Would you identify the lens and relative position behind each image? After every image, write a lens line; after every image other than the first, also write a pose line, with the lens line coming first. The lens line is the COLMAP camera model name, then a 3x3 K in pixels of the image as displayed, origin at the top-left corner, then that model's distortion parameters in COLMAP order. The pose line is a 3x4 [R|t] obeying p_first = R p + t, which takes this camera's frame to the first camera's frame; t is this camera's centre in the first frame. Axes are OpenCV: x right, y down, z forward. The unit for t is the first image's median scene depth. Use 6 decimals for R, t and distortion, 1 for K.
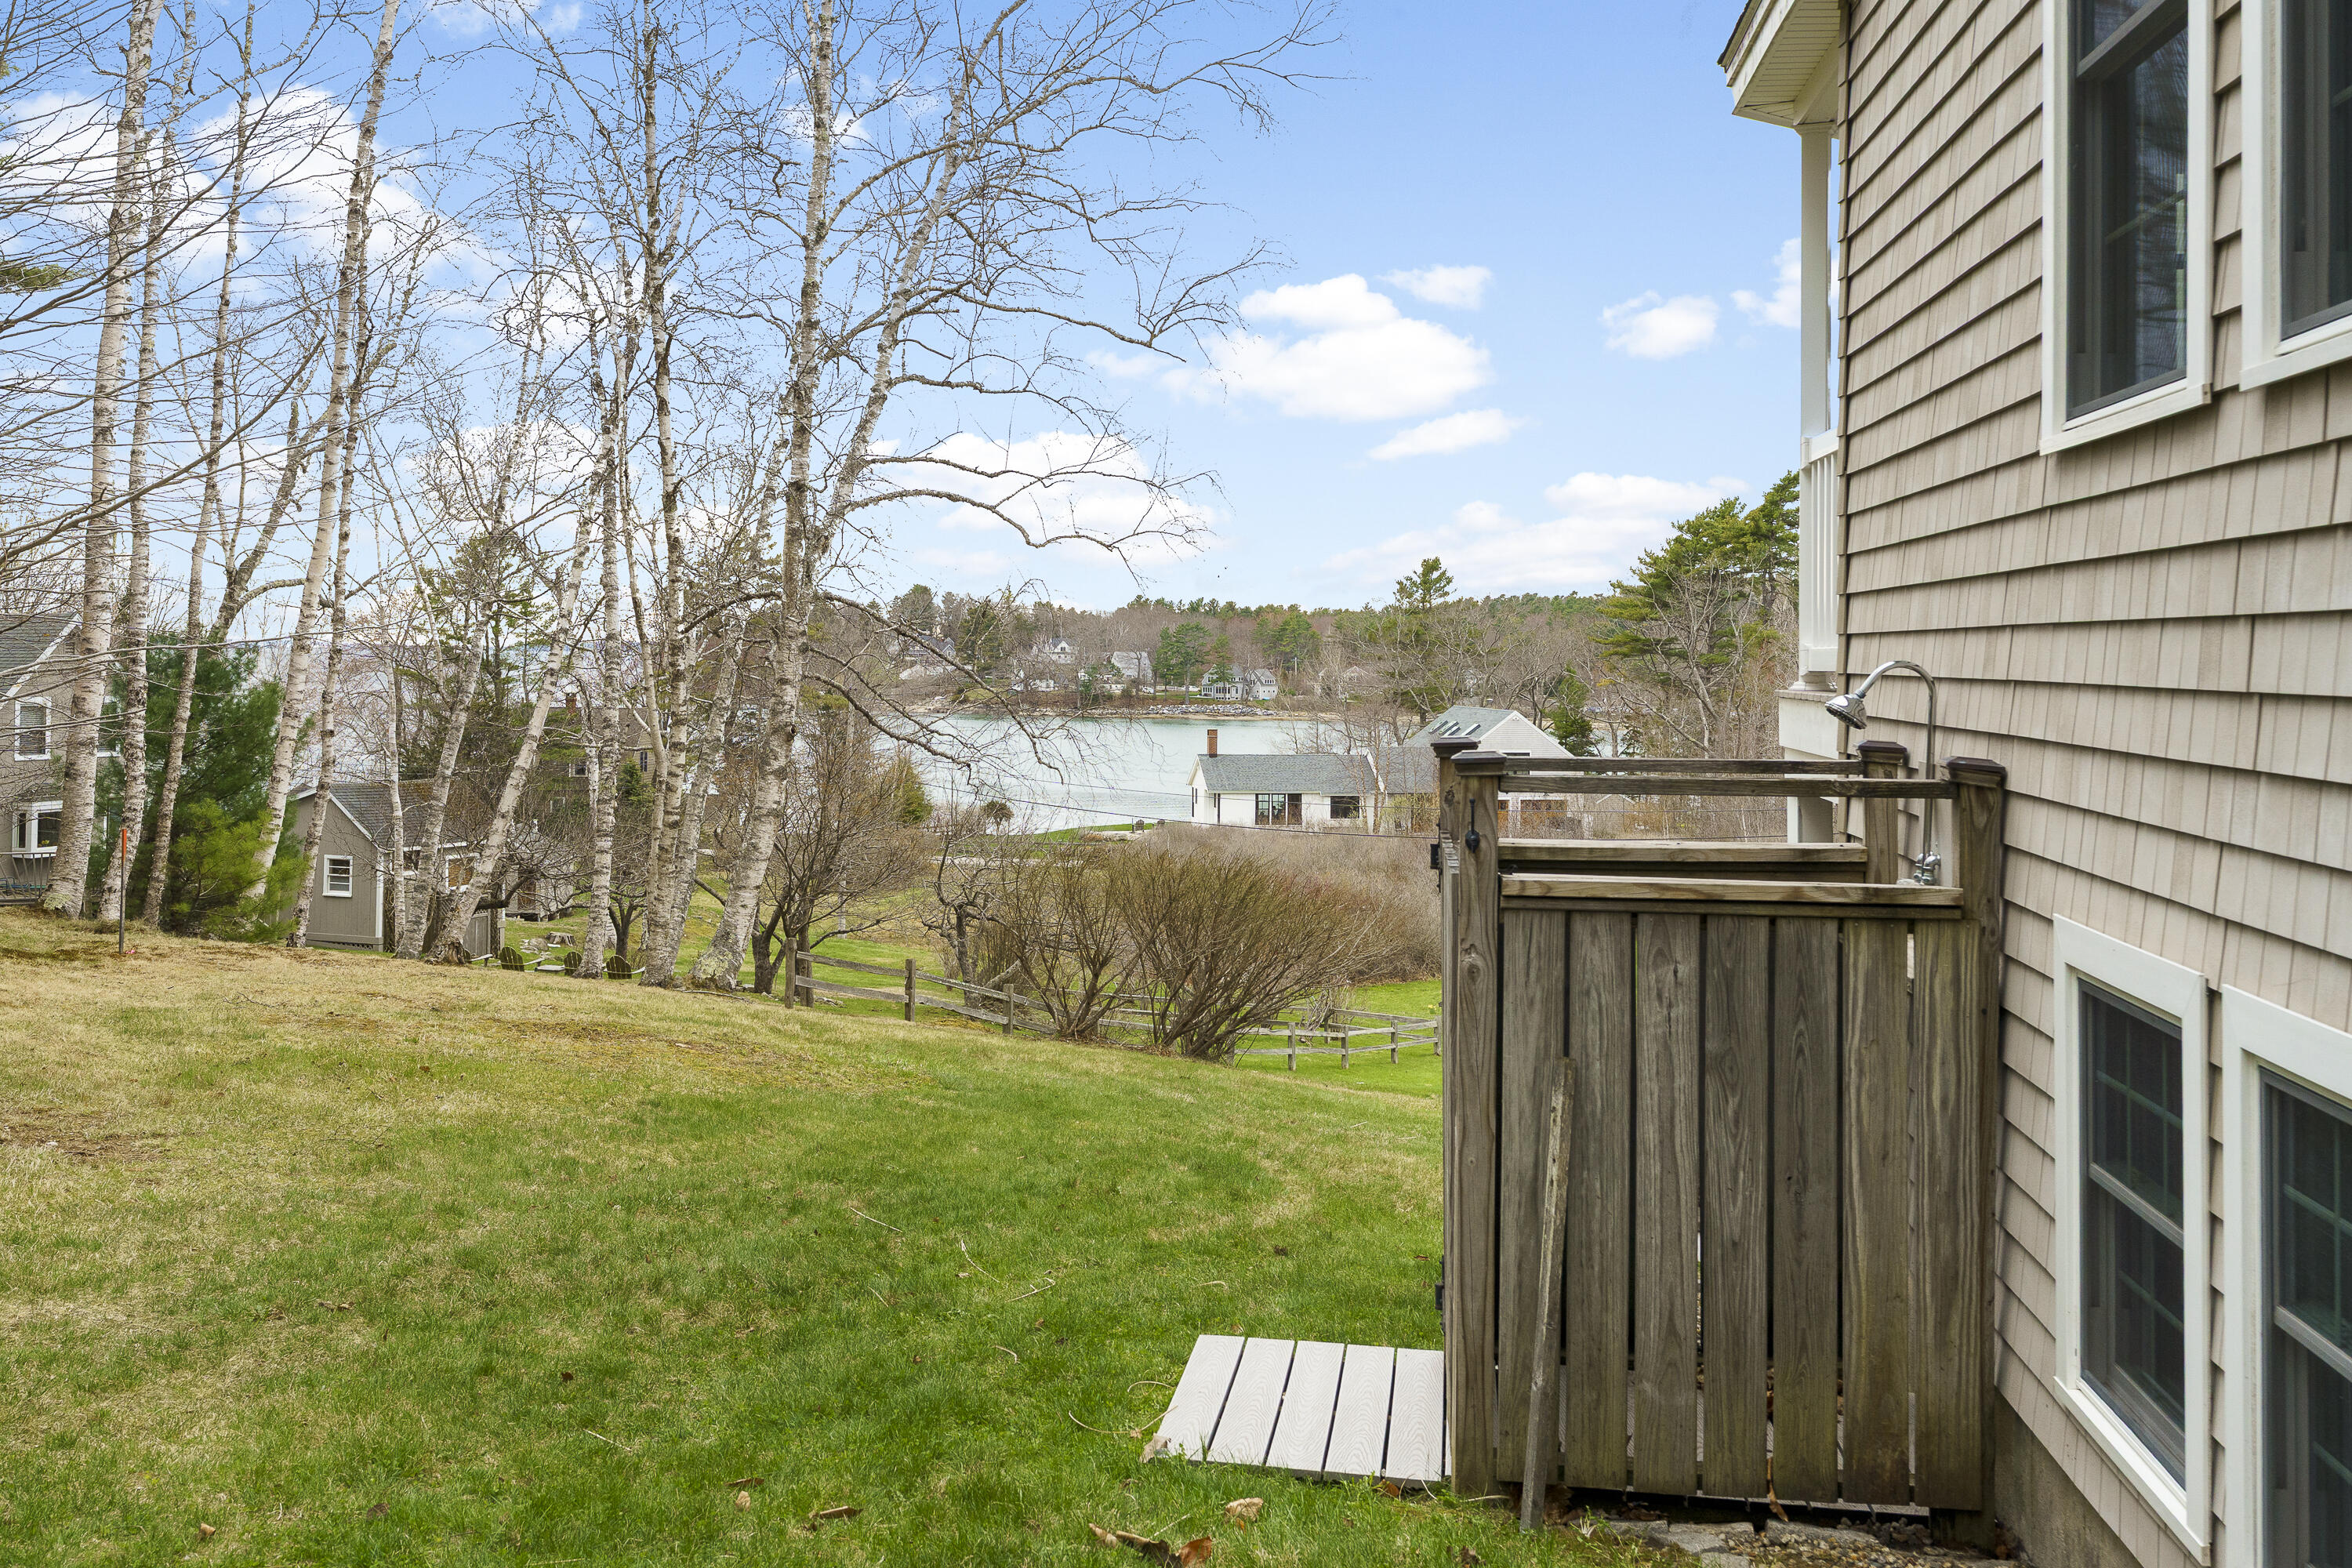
lens RADIAL K [[2345.1, 0, 1182.2], [0, 2345.1, 576.1], [0, 0, 1]] dist [0.039416, -0.002836]
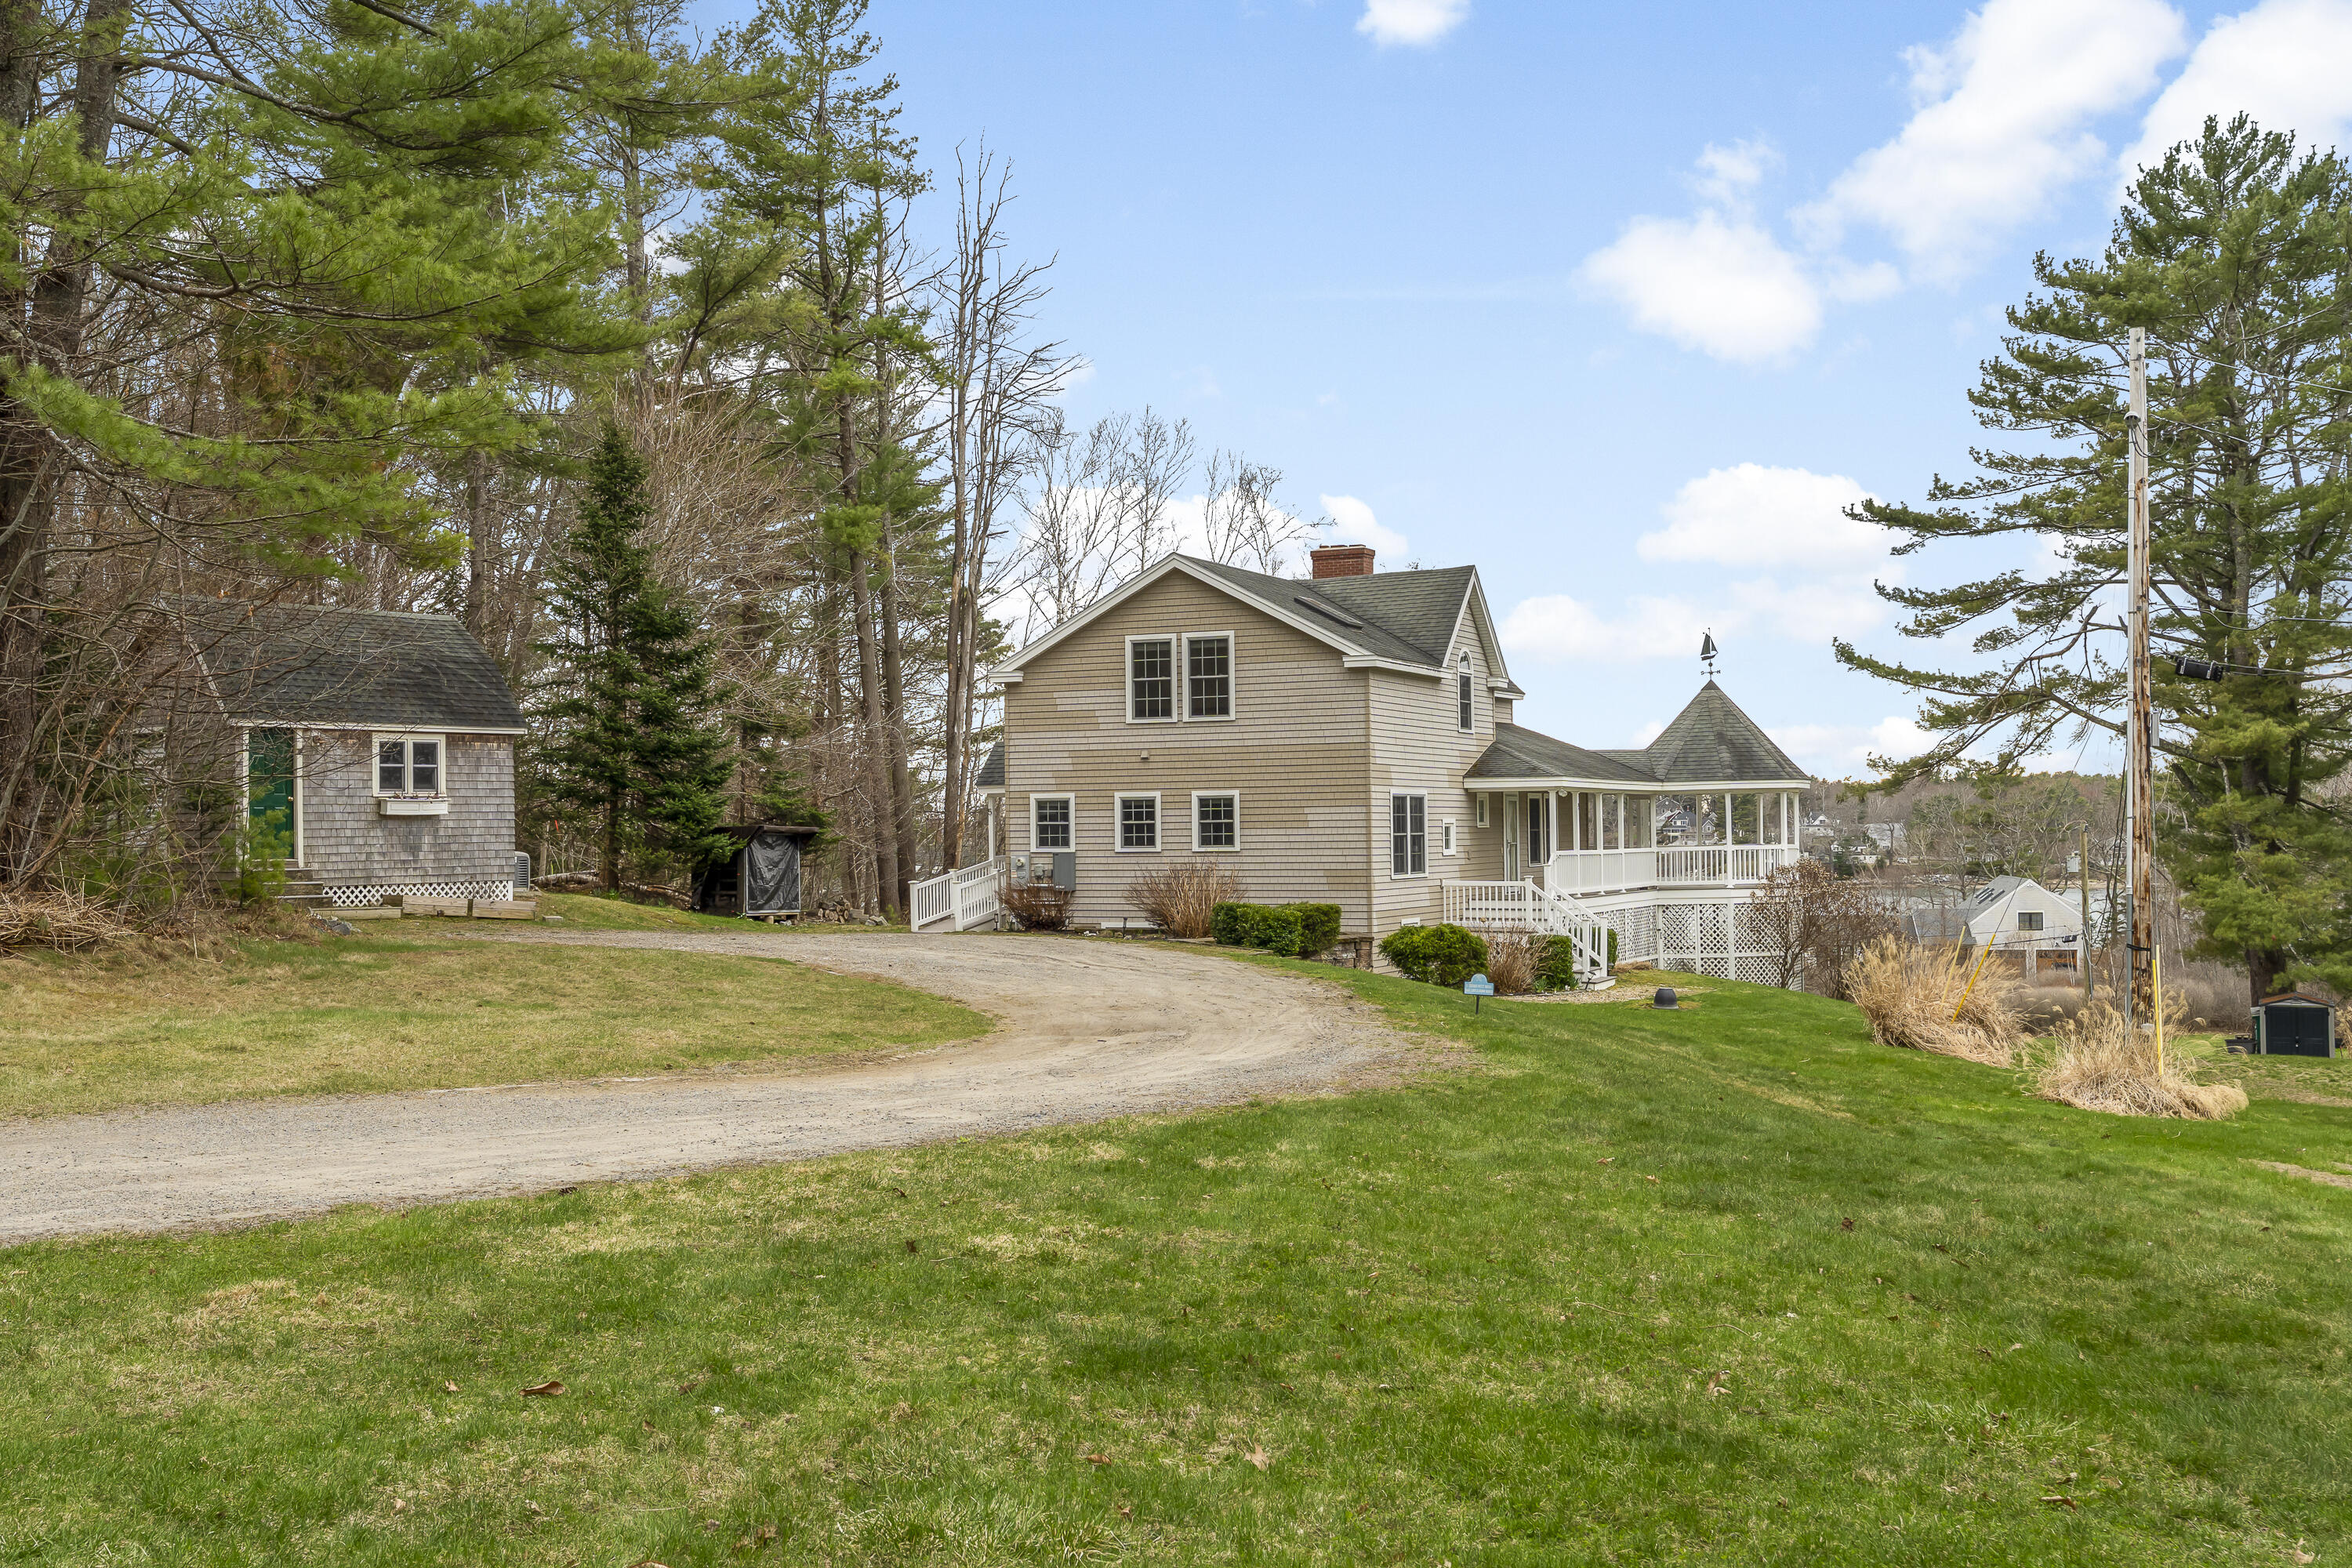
lens RADIAL K [[2306.4, 0, 1176.0], [0, 2306.4, 784.0], [0, 0, 1]] dist [0.057769, -0.176758]
pose [[0.942371, -0.023937, -0.333713, 0.111508], [0.028672, 0.999546, 0.009268, -0.015250], [0.333339, -0.018302, 0.942629, -0.270856]]
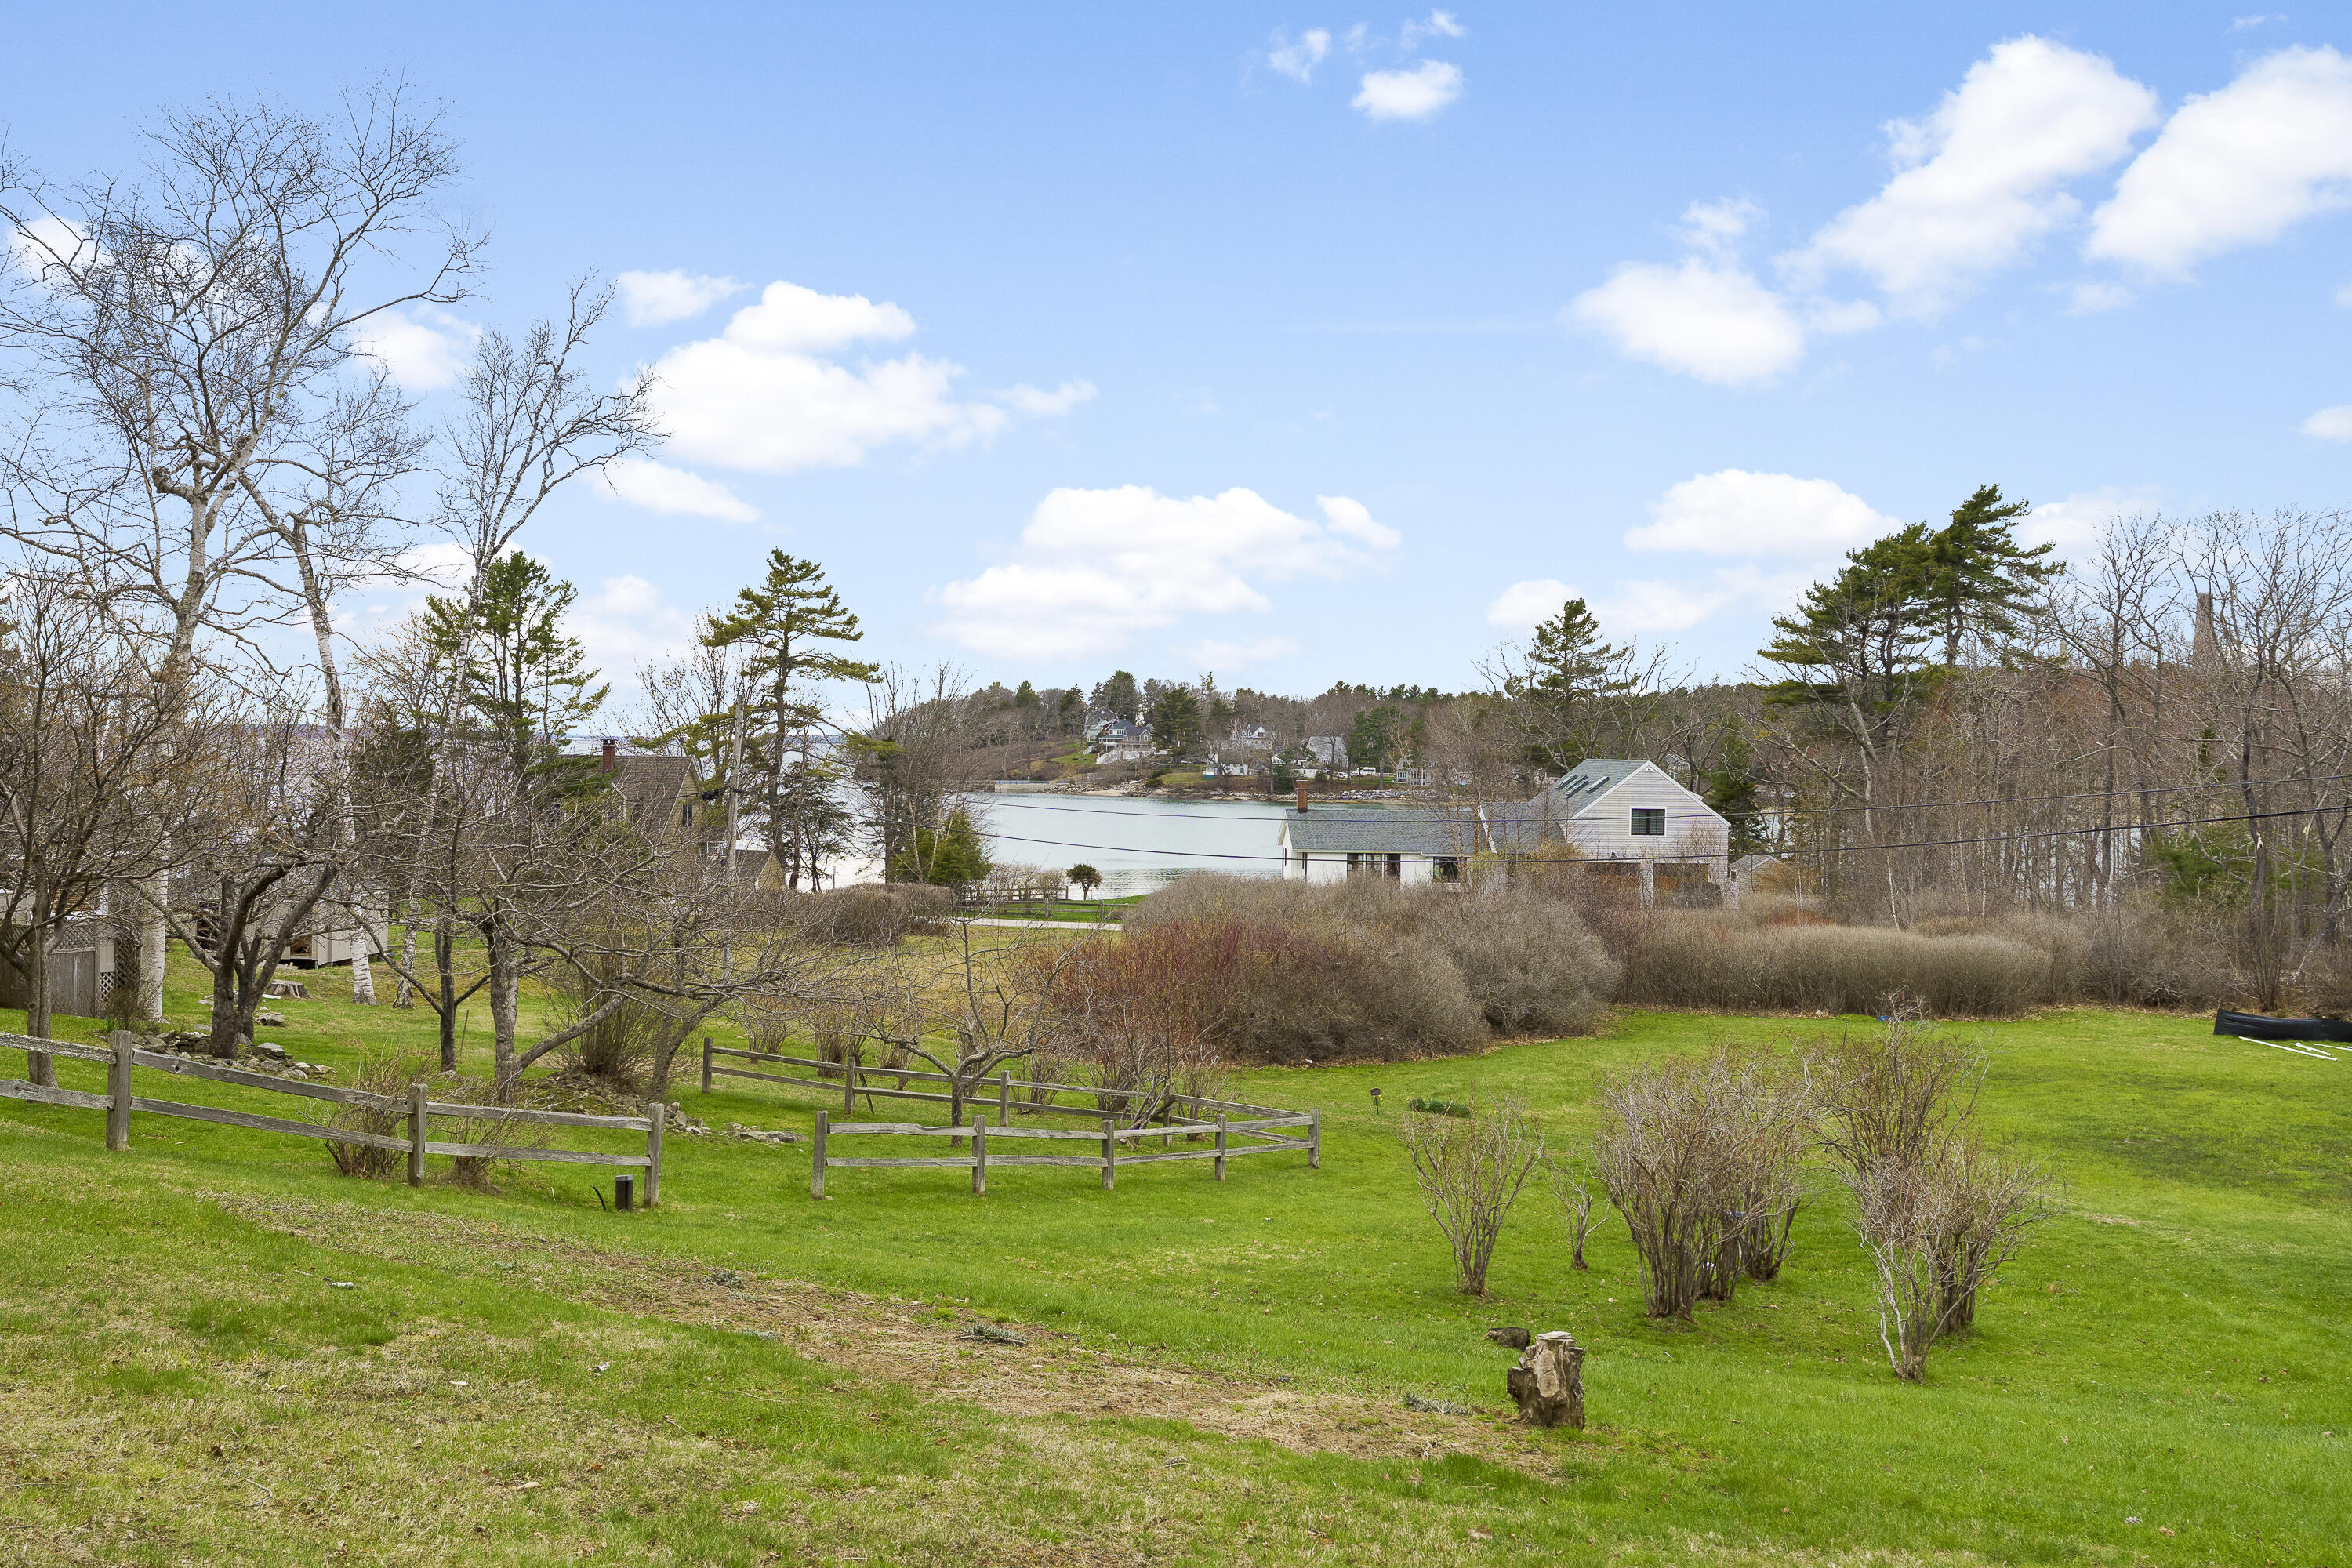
lens RADIAL K [[2306.4, 0, 1176.0], [0, 2306.4, 784.0], [0, 0, 1]] dist [0.057769, -0.176758]
pose [[0.995279, 0.005299, -0.096905, 0.044618], [-0.000538, 0.998794, 0.049095, 0.021211], [0.097049, -0.048811, 0.994082, 0.117629]]
